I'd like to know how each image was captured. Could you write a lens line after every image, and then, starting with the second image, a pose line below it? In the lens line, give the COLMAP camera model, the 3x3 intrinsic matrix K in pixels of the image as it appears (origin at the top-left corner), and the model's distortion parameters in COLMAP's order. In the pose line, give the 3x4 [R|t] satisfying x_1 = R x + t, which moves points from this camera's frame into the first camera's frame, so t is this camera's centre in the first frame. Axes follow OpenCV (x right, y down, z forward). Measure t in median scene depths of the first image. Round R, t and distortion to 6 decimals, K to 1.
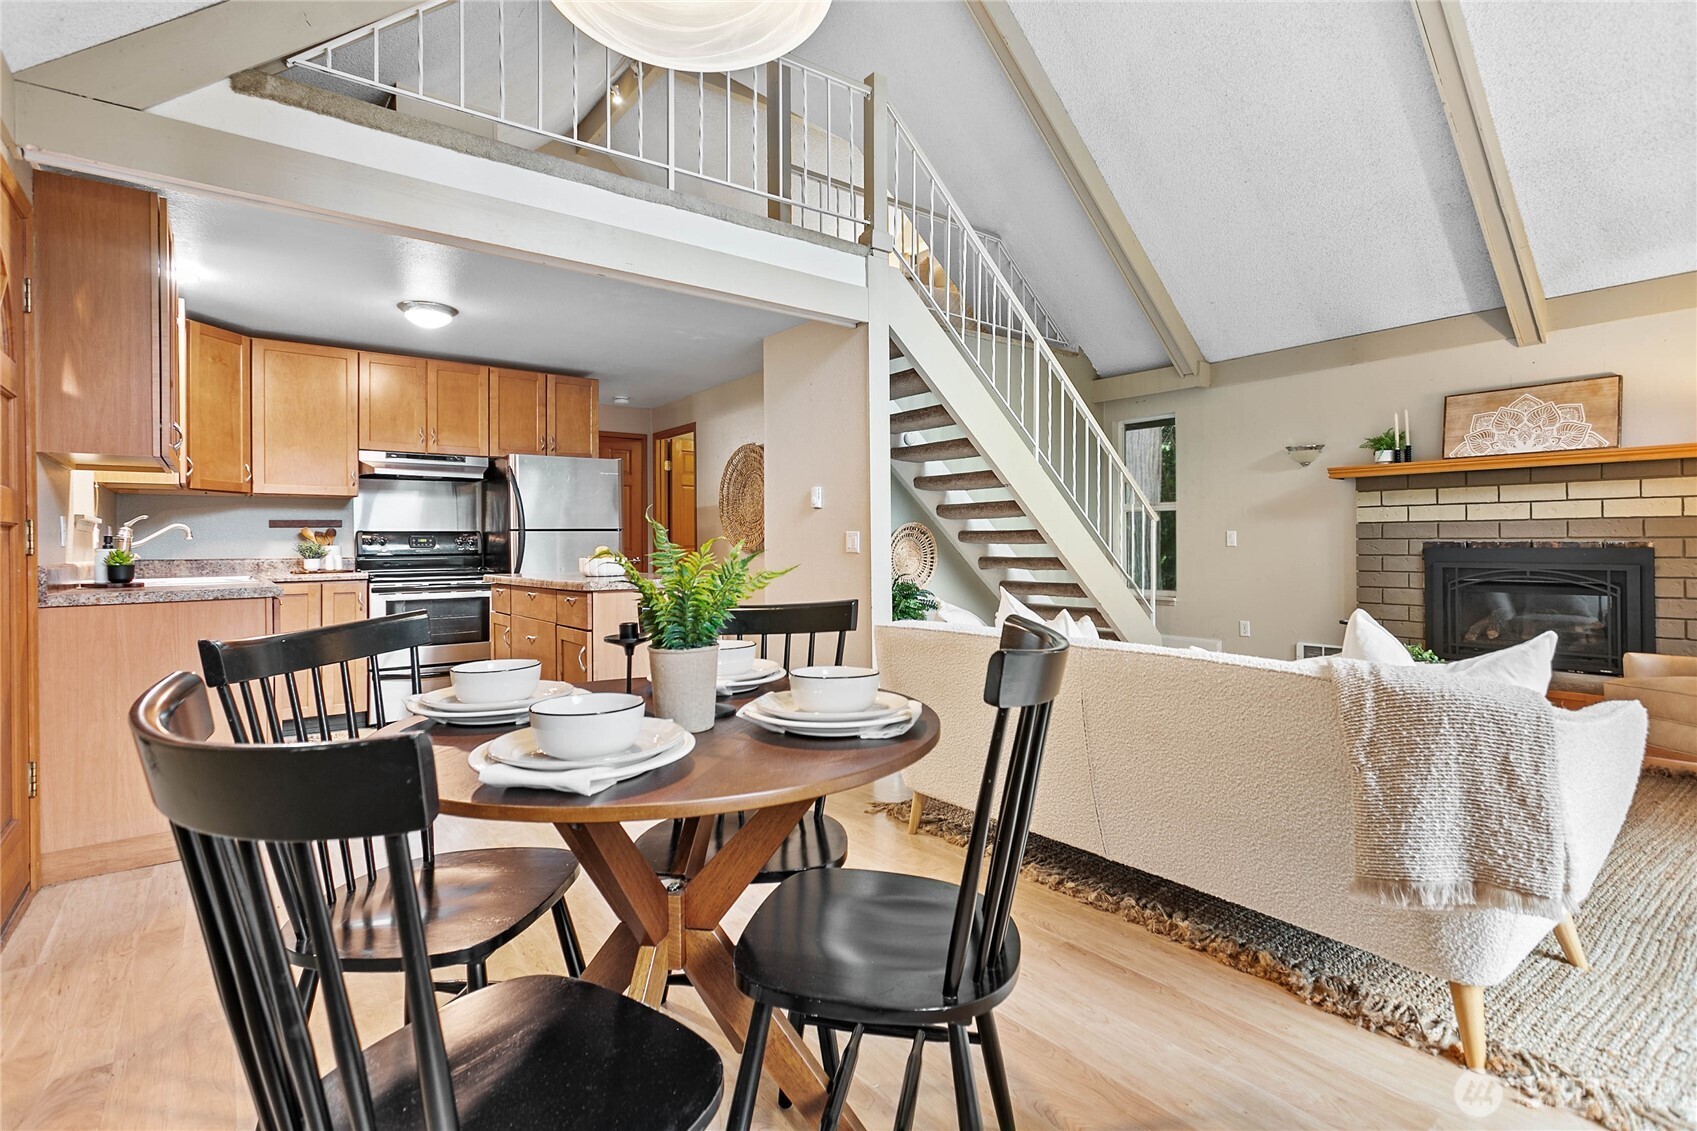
lens RADIAL K [[816.9, 0, 847.3], [0, 816.9, 538.6], [0, 0, 1]] dist [0.011043, -0.001039]
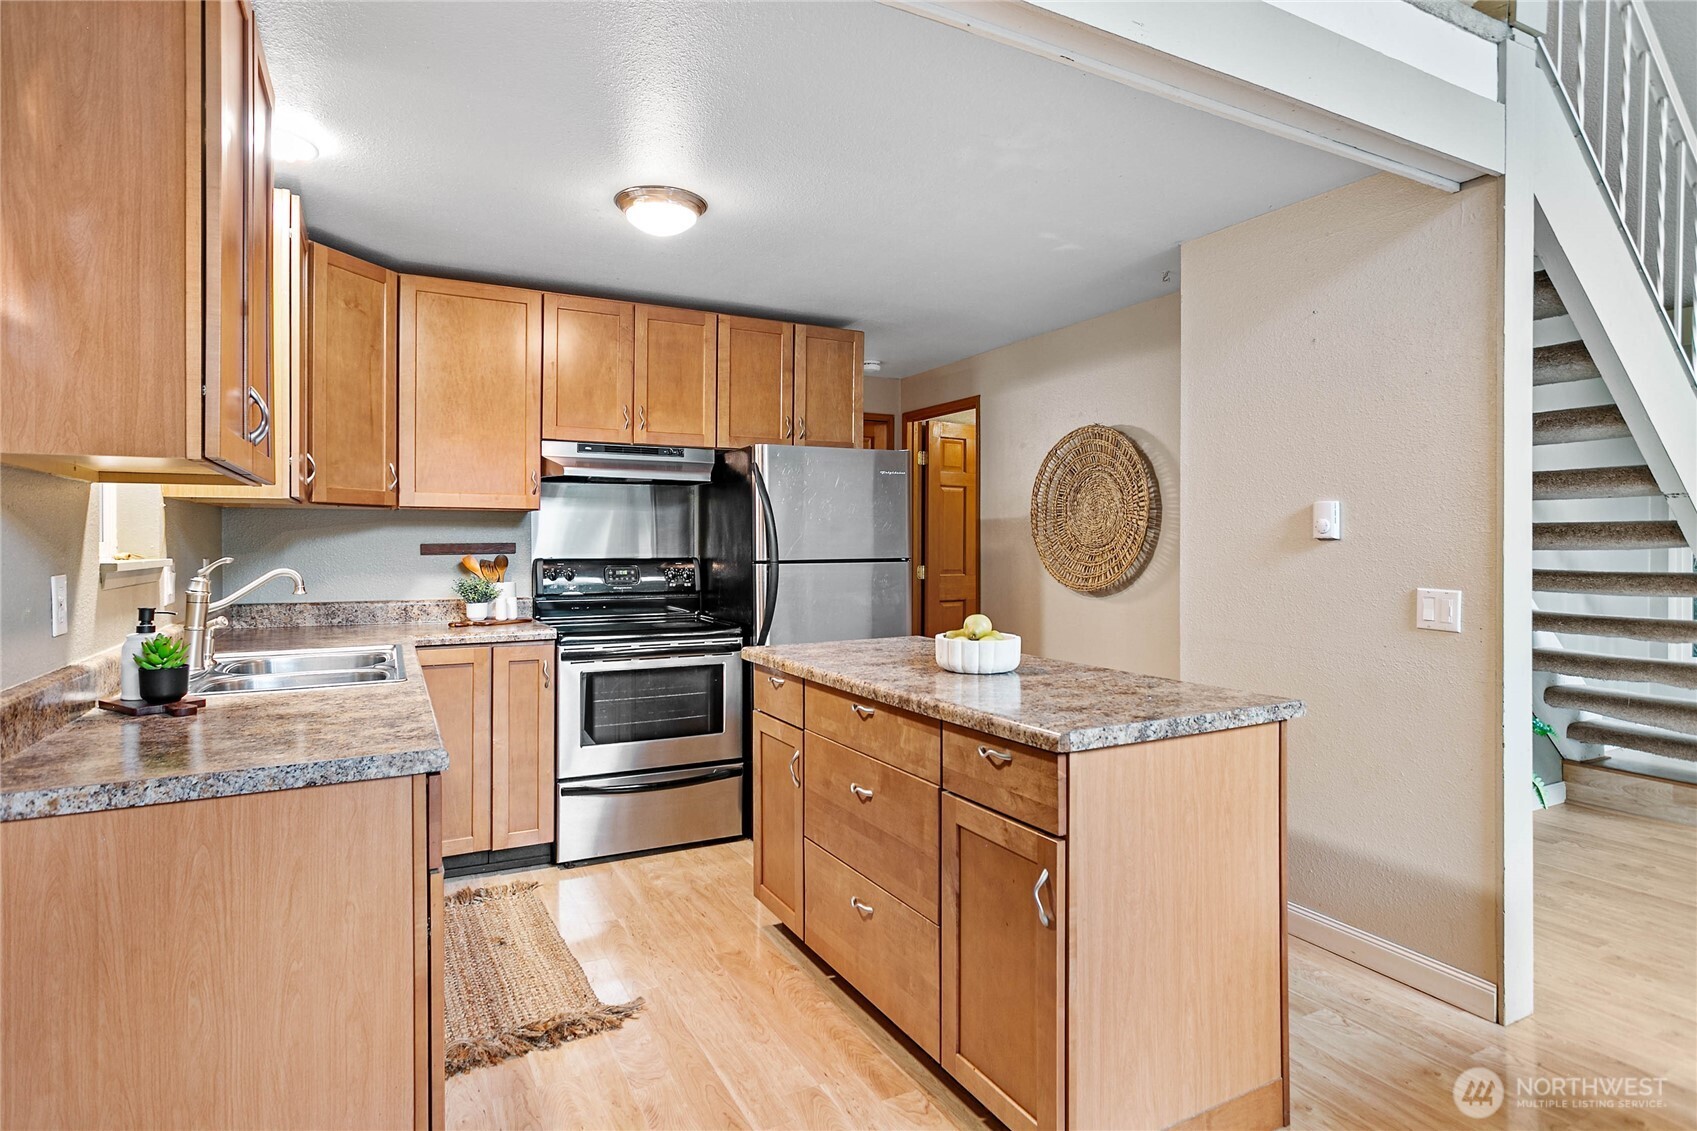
lens RADIAL K [[894.3, 0, 841.5], [0, 894.3, 536.5], [0, 0, 1]] dist [0.000081, 0.001118]
pose [[0.985048, 0.009550, -0.172017, -0.231996], [-0.008914, 0.999950, 0.004469, -0.035514], [0.172051, -0.002869, 0.985084, 0.328719]]
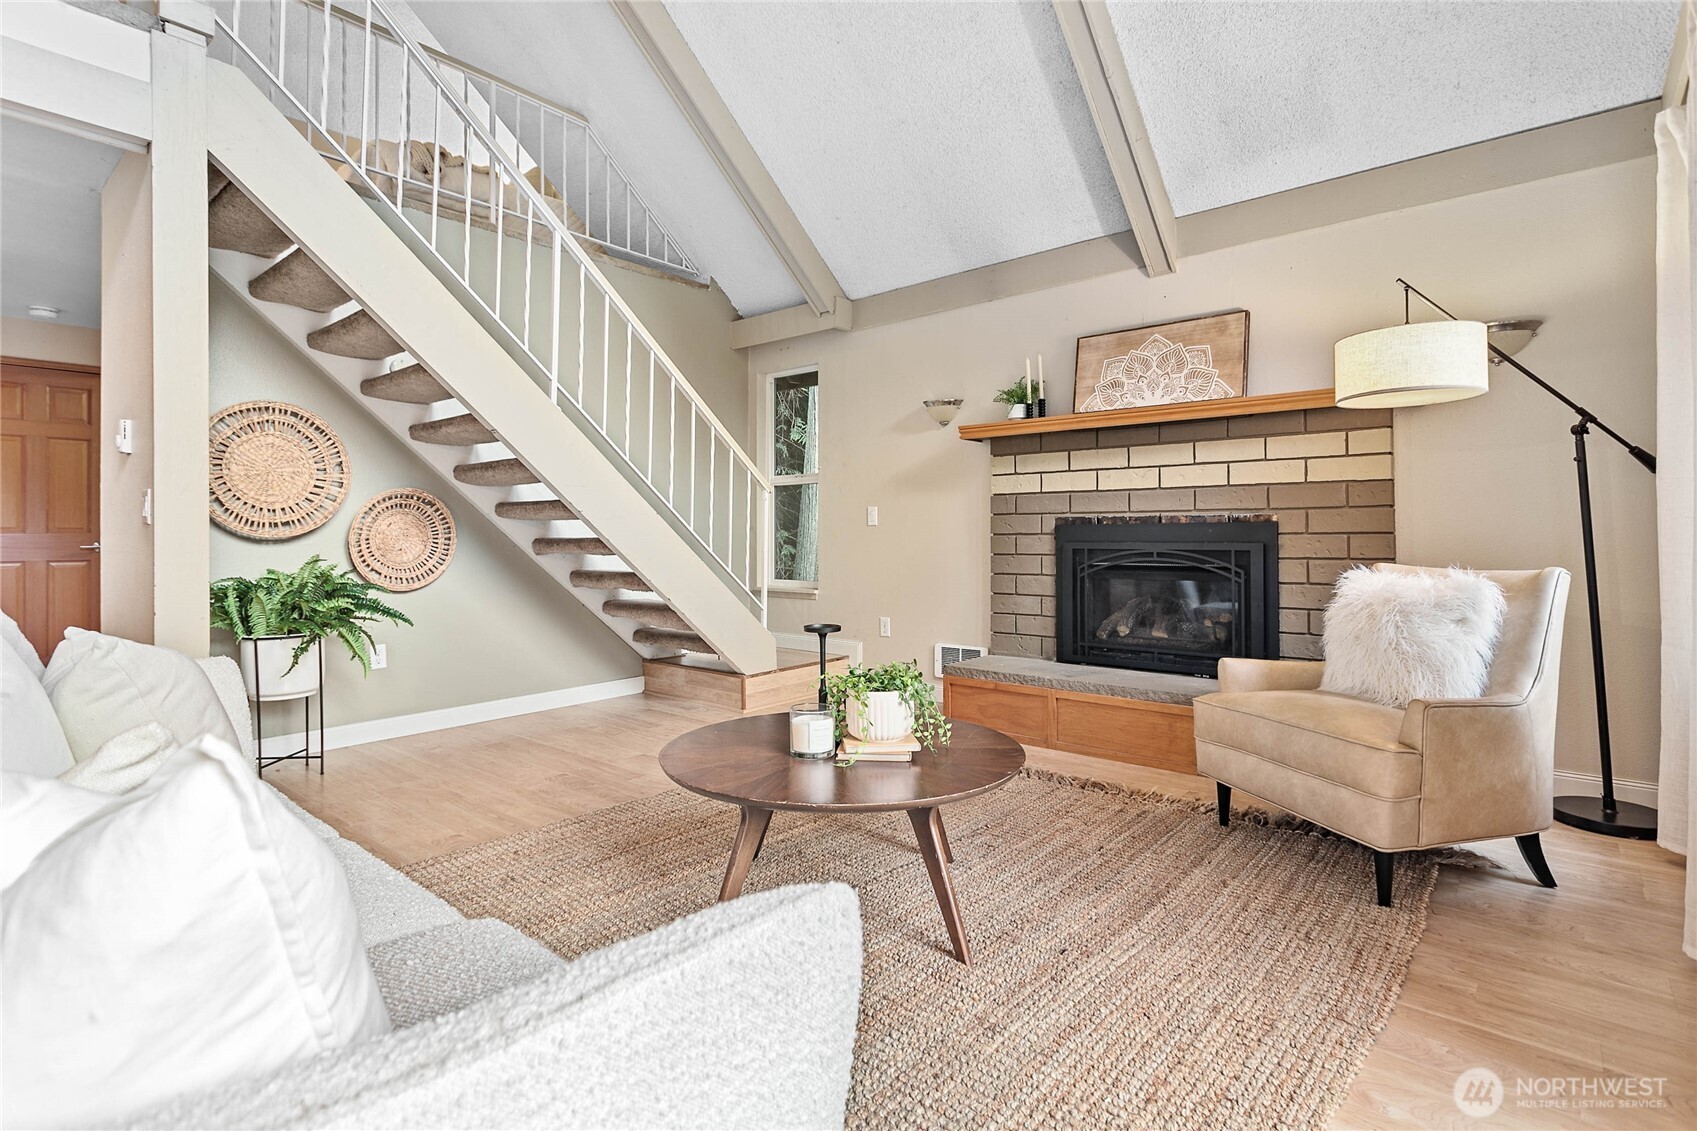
lens RADIAL K [[822.3, 0, 849.2], [0, 822.3, 529.2], [0, 0, 1]] dist [0.001906, -0.000147]
pose [[0.978454, 0.003396, 0.206435, 0.339677], [-0.002891, 0.999992, -0.002750, 0.018651], [-0.206443, 0.002094, 0.978456, 0.251986]]
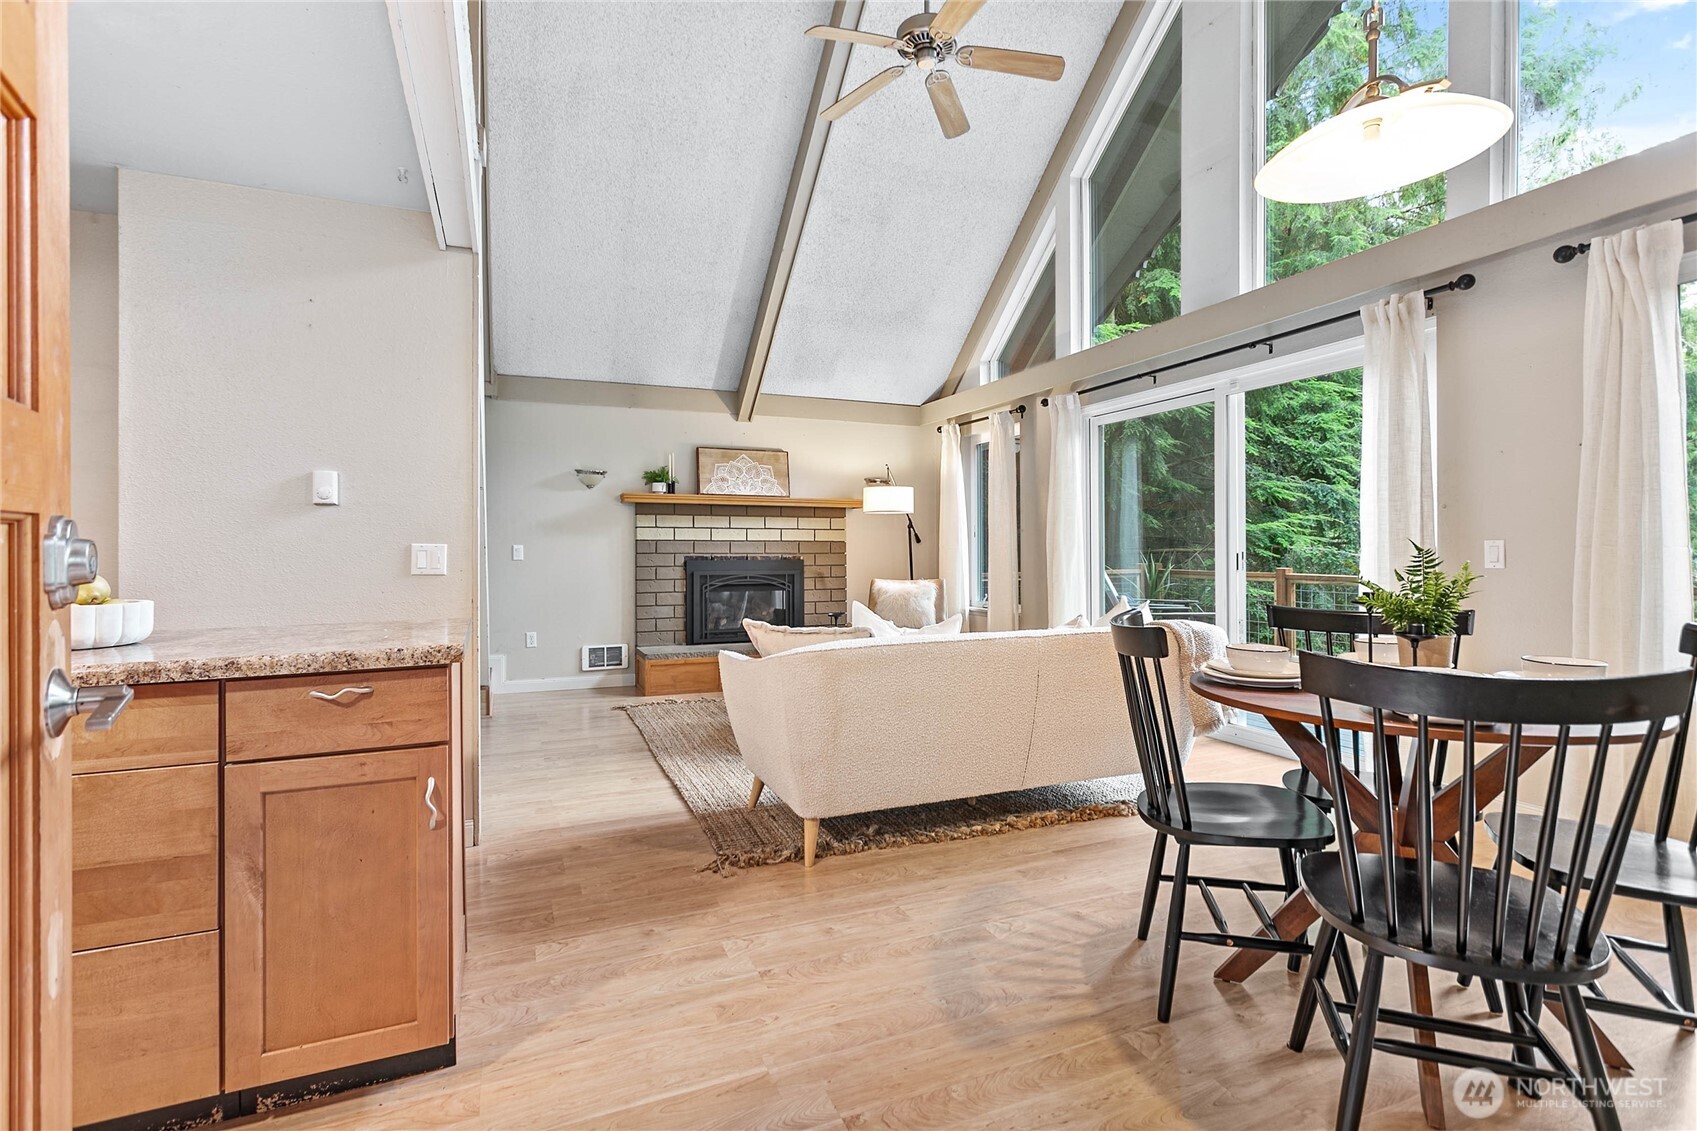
lens RADIAL K [[811.2, 0, 848.5], [0, 811.2, 565.5], [0, 0, 1]] dist [-0.001822, -0.000494]
pose [[0.257677, -0.013572, 0.966136, -0.483528], [-0.006406, 0.999855, 0.015754, -0.003032], [-0.966210, -0.010249, 0.257552, 0.421454]]
